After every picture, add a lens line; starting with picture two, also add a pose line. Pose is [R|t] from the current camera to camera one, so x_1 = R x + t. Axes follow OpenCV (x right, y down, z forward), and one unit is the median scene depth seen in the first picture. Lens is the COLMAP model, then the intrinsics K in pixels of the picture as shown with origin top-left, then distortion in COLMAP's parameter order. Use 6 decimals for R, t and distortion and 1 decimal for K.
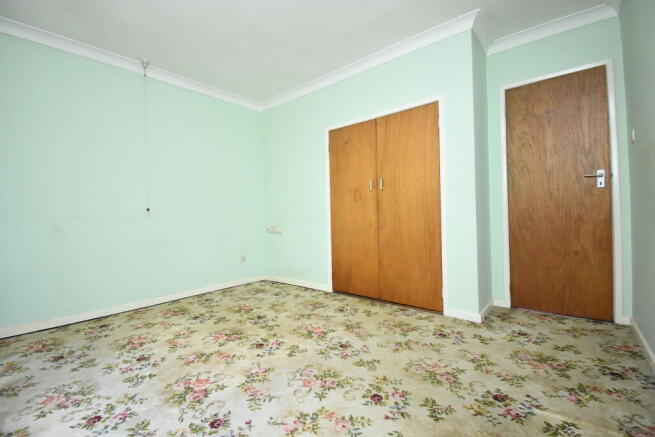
lens RADIAL K [[295.3, 0, 326.1], [0, 295.3, 212.6], [0, 0, 1]] dist [0.021830, -0.023410]
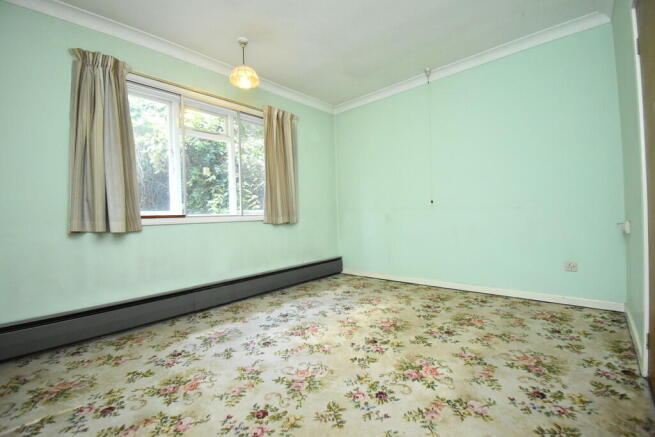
lens RADIAL K [[289.3, 0, 325.3], [0, 289.3, 219.5], [0, 0, 1]] dist [0.018740, -0.021803]
pose [[-0.056717, 0.041571, -0.997524, 0.602806], [0.050999, 0.997949, 0.038689, -0.009366], [0.997087, -0.048679, -0.058721, 0.738792]]
